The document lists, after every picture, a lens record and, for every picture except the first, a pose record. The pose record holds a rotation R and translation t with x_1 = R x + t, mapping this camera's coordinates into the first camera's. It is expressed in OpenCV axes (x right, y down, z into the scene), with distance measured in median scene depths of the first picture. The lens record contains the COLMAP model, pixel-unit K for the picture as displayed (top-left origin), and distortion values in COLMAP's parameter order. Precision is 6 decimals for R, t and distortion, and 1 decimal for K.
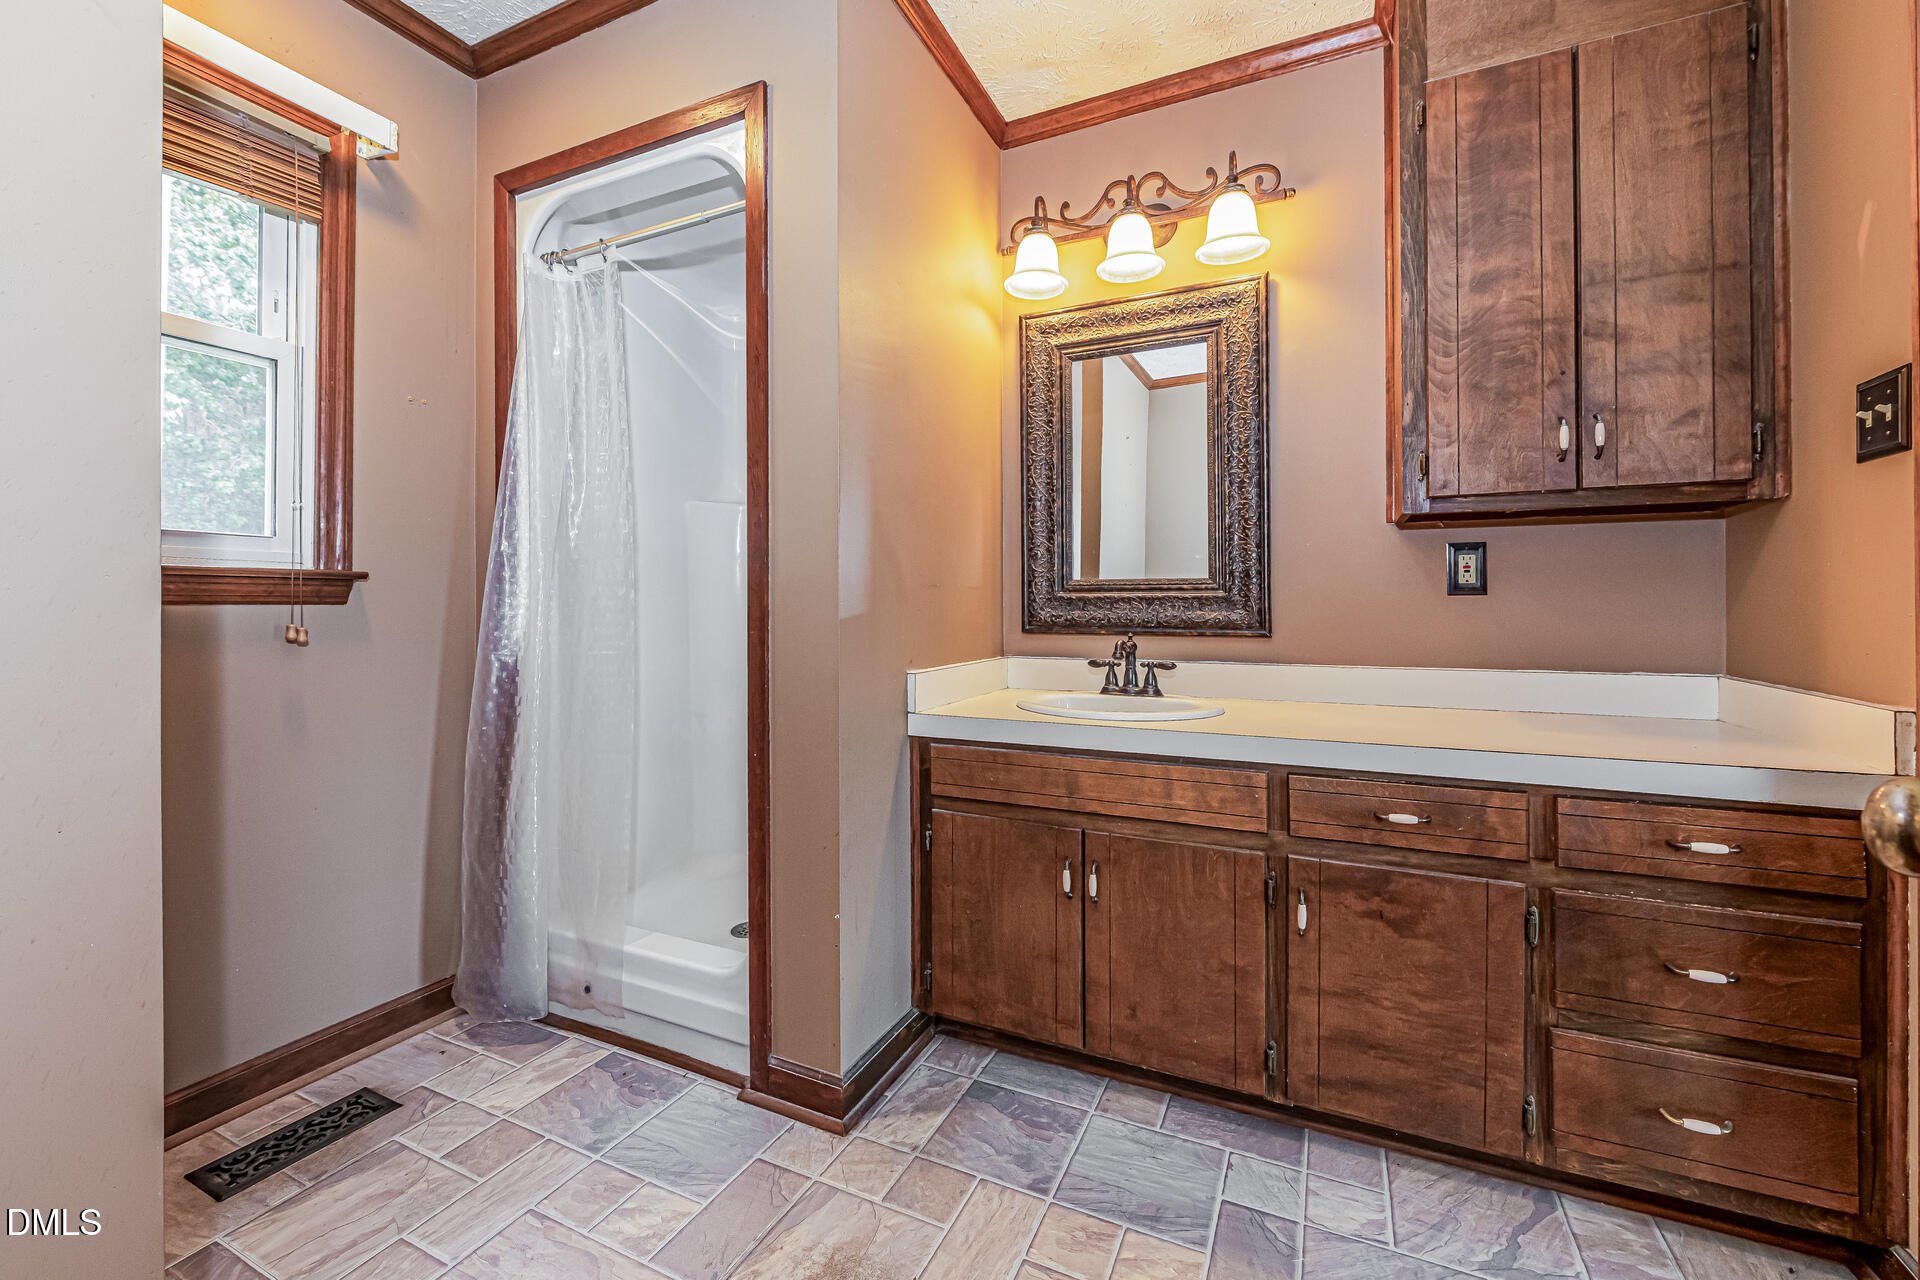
lens RADIAL K [[754.5, 0, 921.9], [0, 754.5, 600.4], [0, 0, 1]] dist [-0.001390, 0.000119]
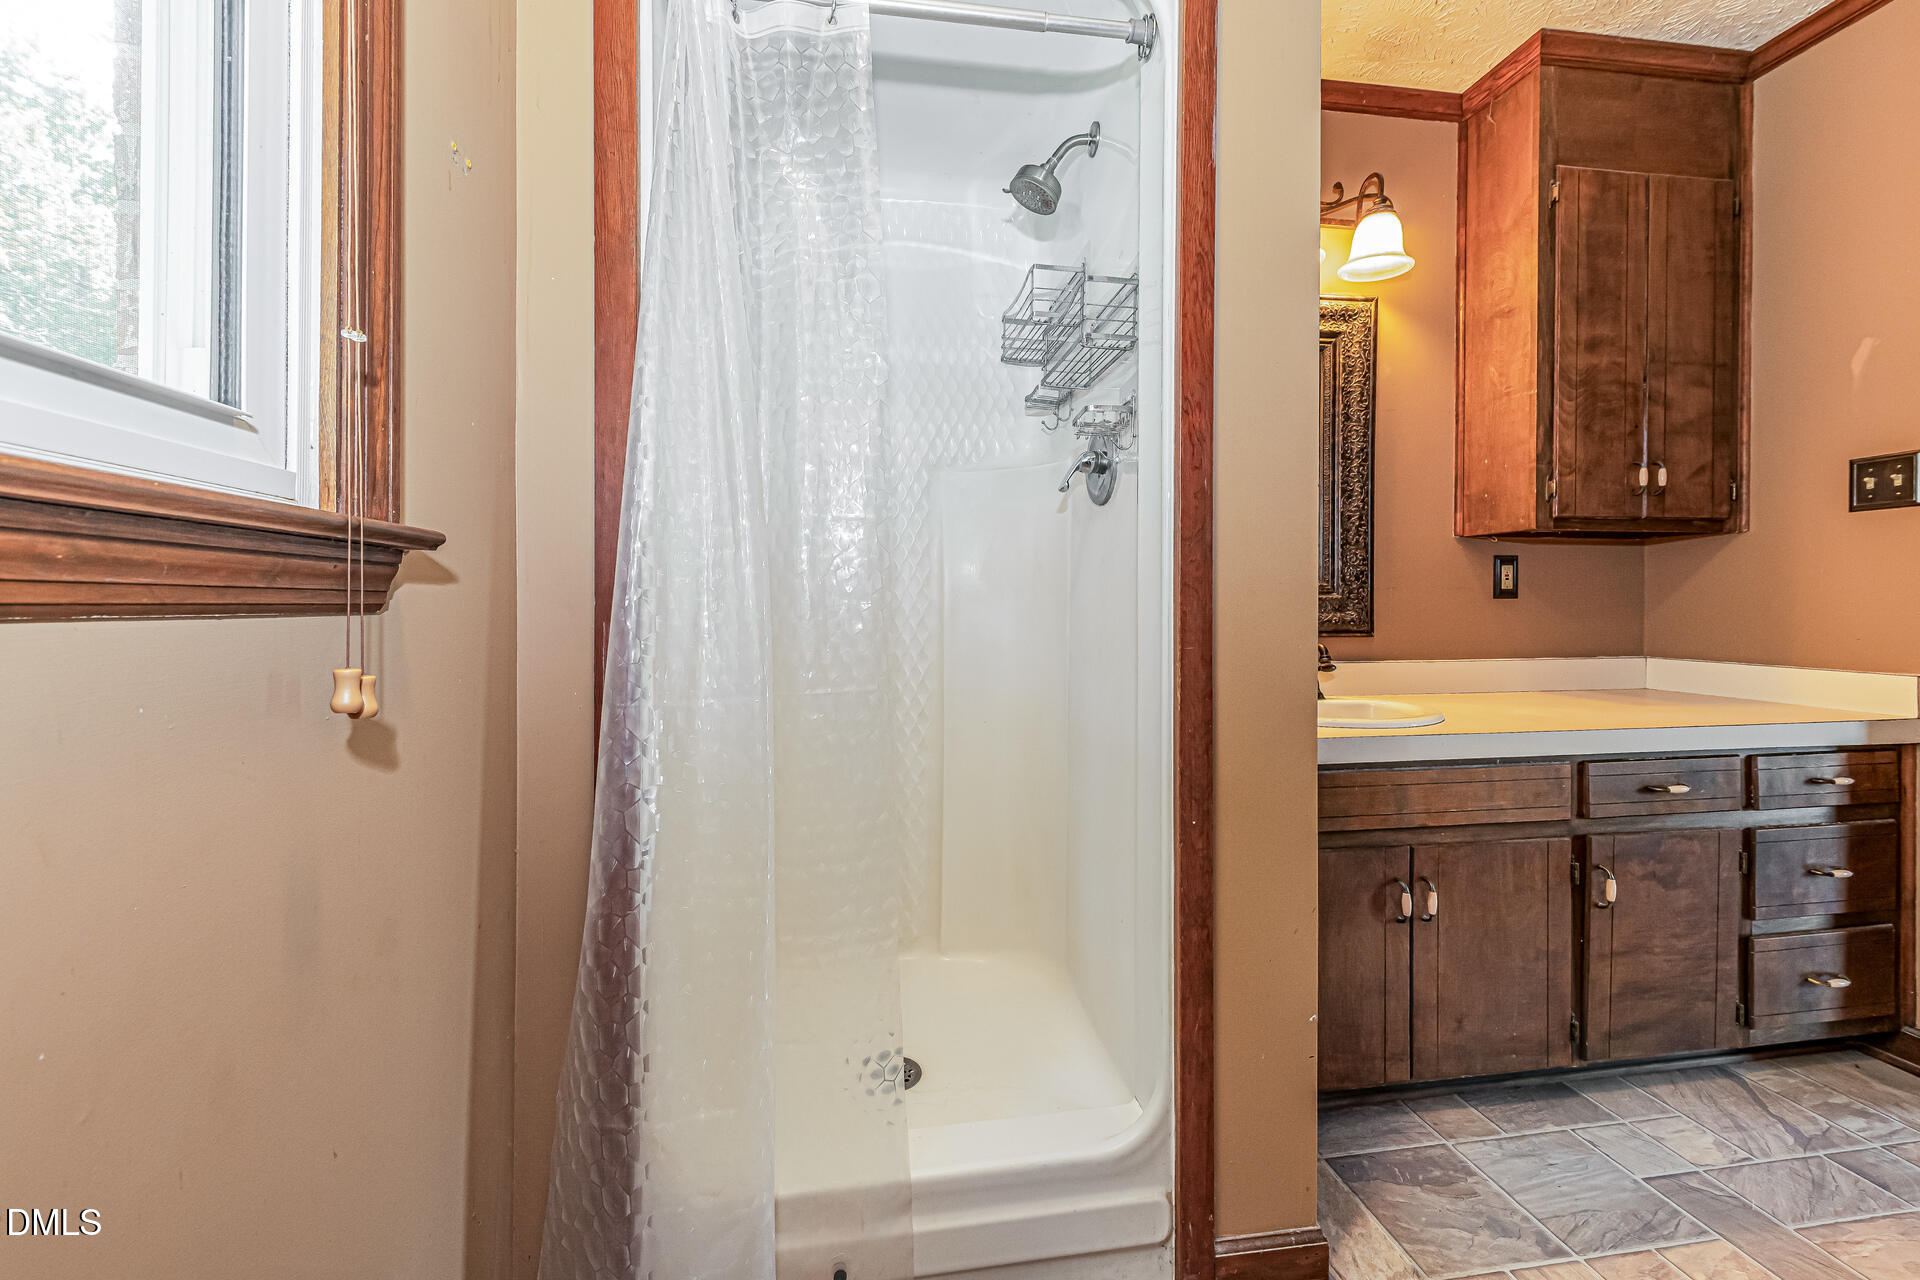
lens RADIAL K [[754.5, 0, 957.8], [0, 754.5, 604.2], [0, 0, 1]] dist [-0.001390, 0.000119]
pose [[0.833242, 0.001282, 0.552907, -0.838553], [-0.002977, 0.999993, 0.002168, 0.002676], [-0.552901, -0.003453, 0.833240, 0.574604]]
